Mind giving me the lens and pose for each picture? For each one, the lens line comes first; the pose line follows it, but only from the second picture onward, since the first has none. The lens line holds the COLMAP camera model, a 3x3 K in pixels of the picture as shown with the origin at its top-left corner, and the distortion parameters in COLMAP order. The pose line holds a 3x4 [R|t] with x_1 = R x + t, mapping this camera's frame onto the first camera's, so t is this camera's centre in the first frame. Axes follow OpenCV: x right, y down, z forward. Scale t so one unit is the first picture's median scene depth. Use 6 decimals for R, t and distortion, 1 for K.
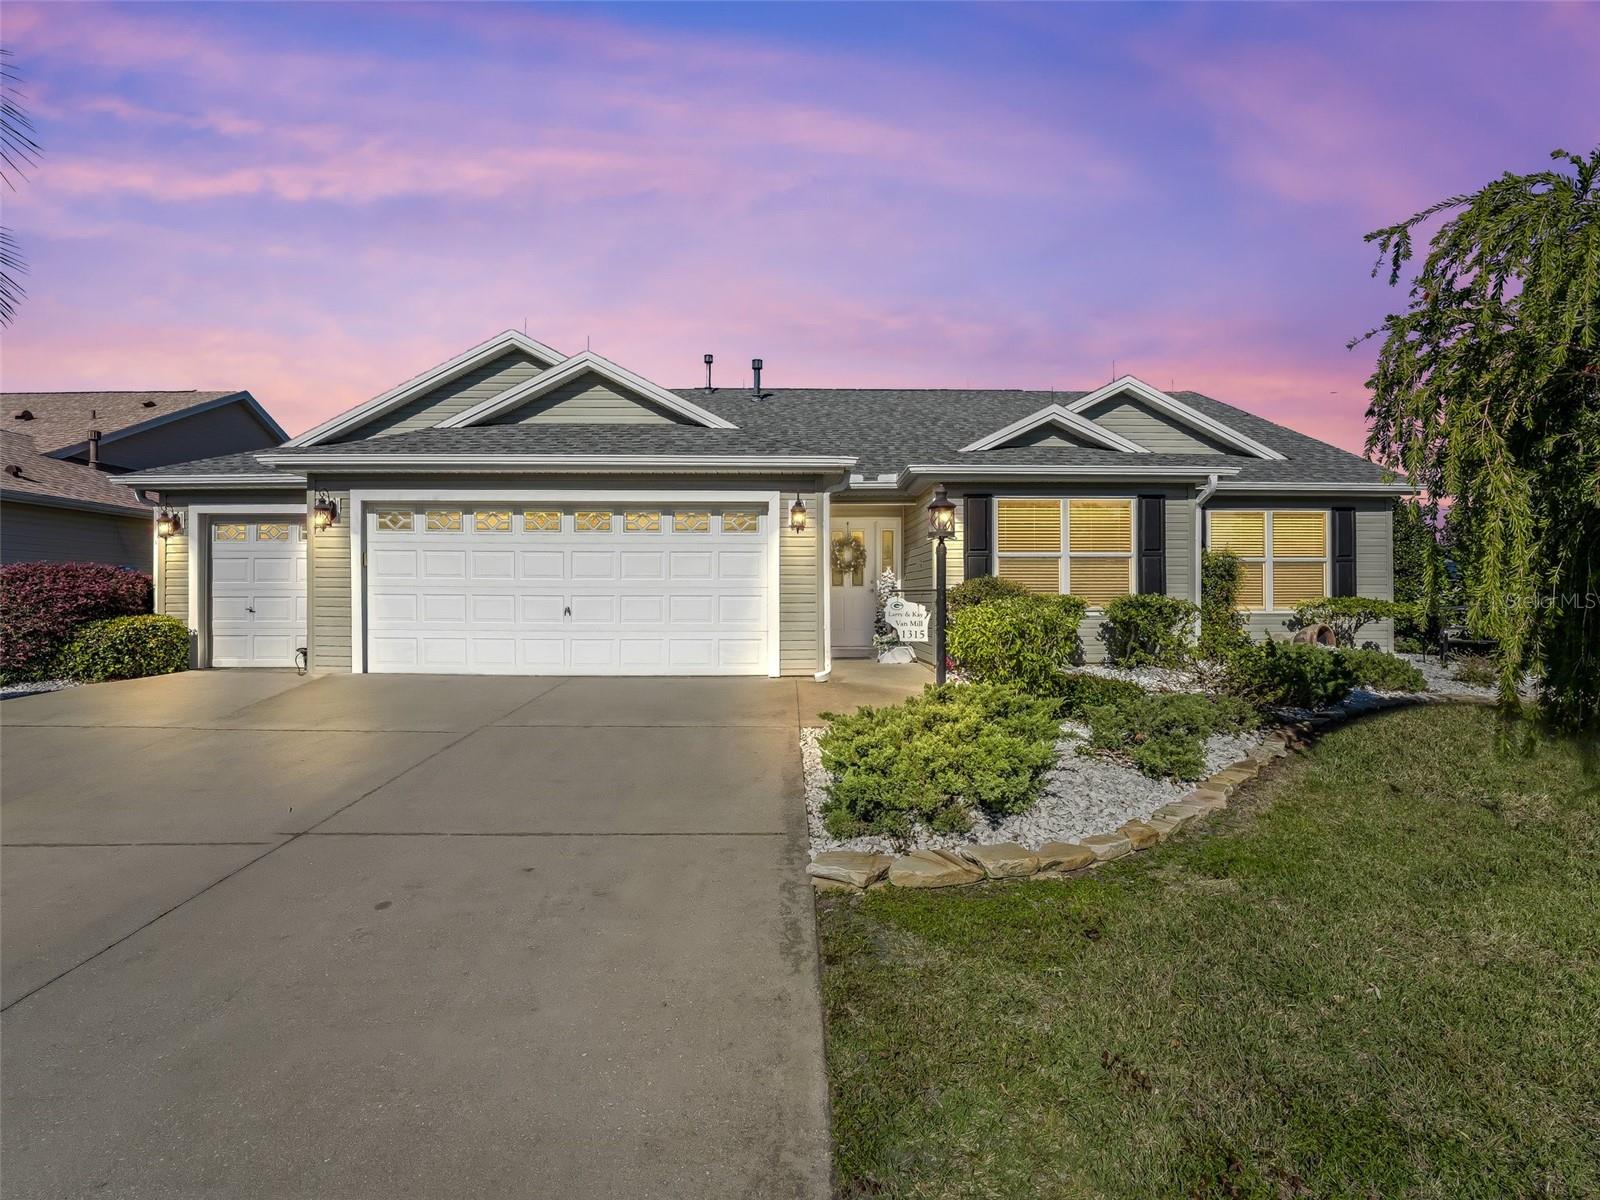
lens RADIAL K [[744.5, 0, 801.1], [0, 744.5, 602.5], [0, 0, 1]] dist [-0.013255, 0.000610]
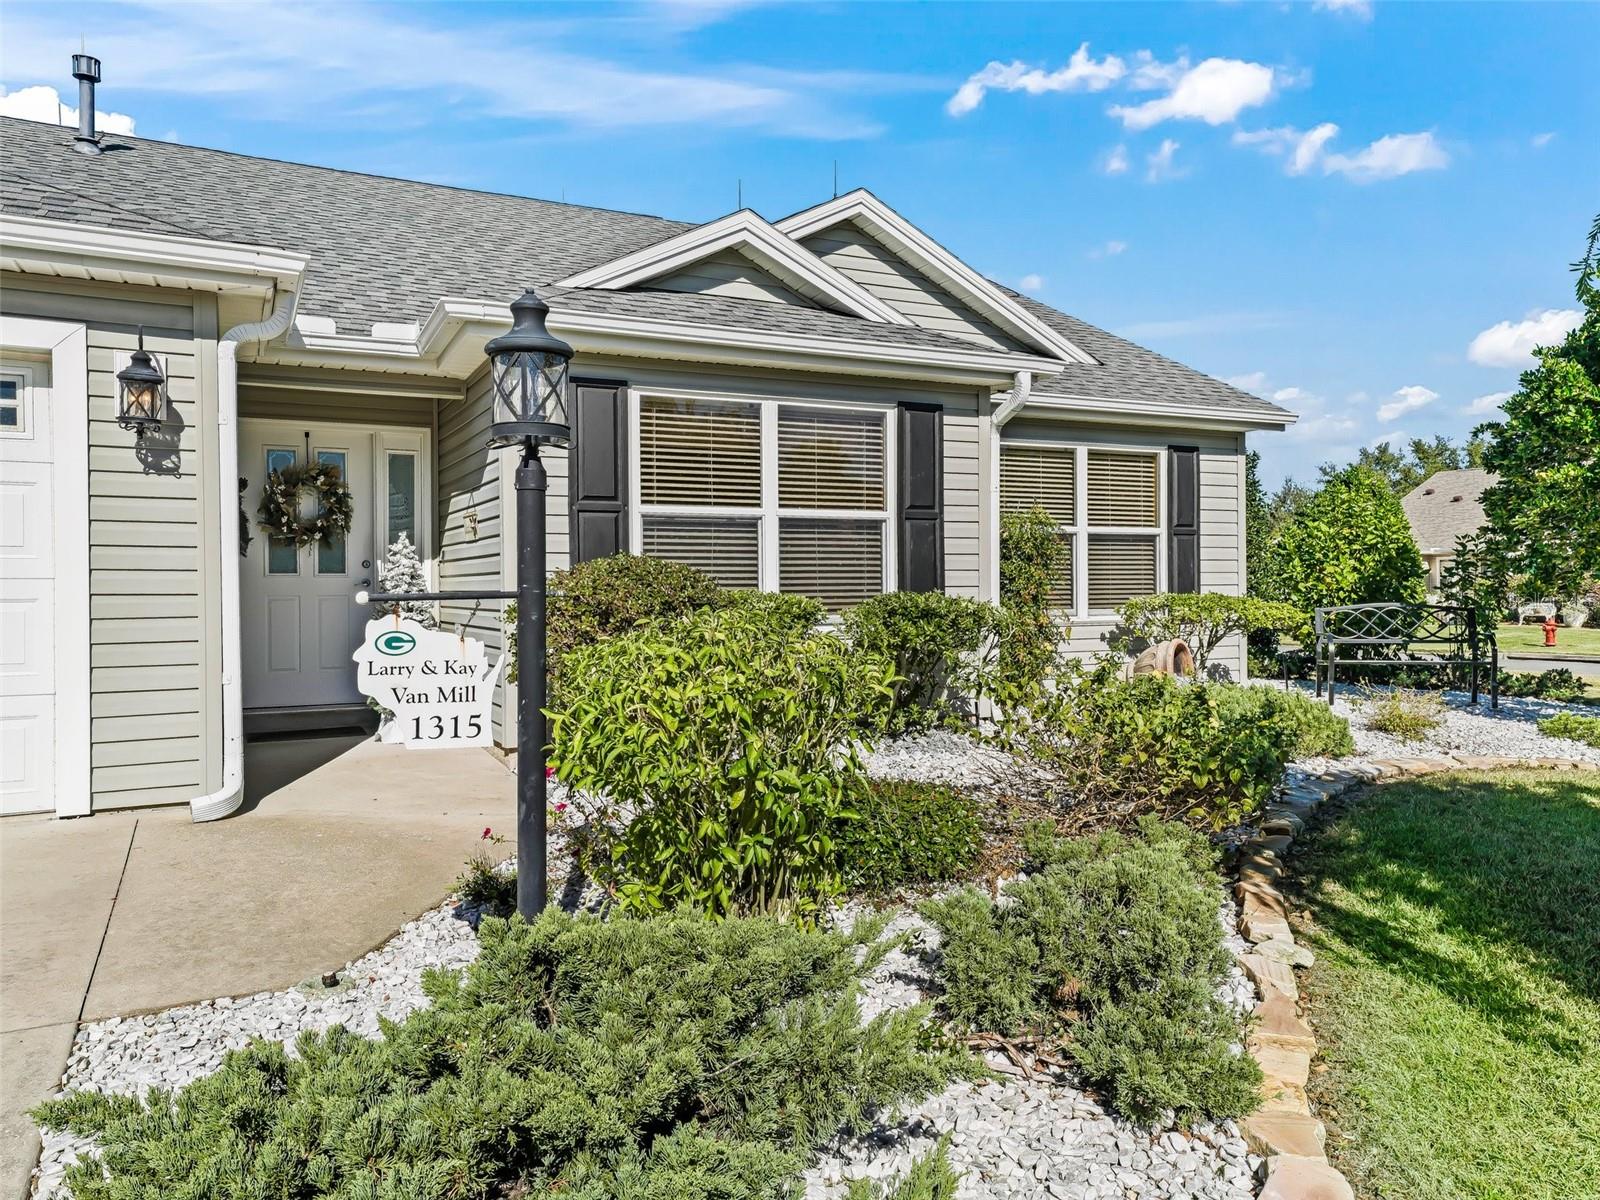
lens RADIAL K [[1132.4, 0, 804.4], [0, 1132.4, 600.9], [0, 0, 1]] dist [0.035106, -0.000751]
pose [[0.905015, -0.008634, 0.425292, 0.050060], [0.005702, 0.999950, 0.008166, -0.011153], [-0.425342, -0.004965, 0.905019, 0.297247]]
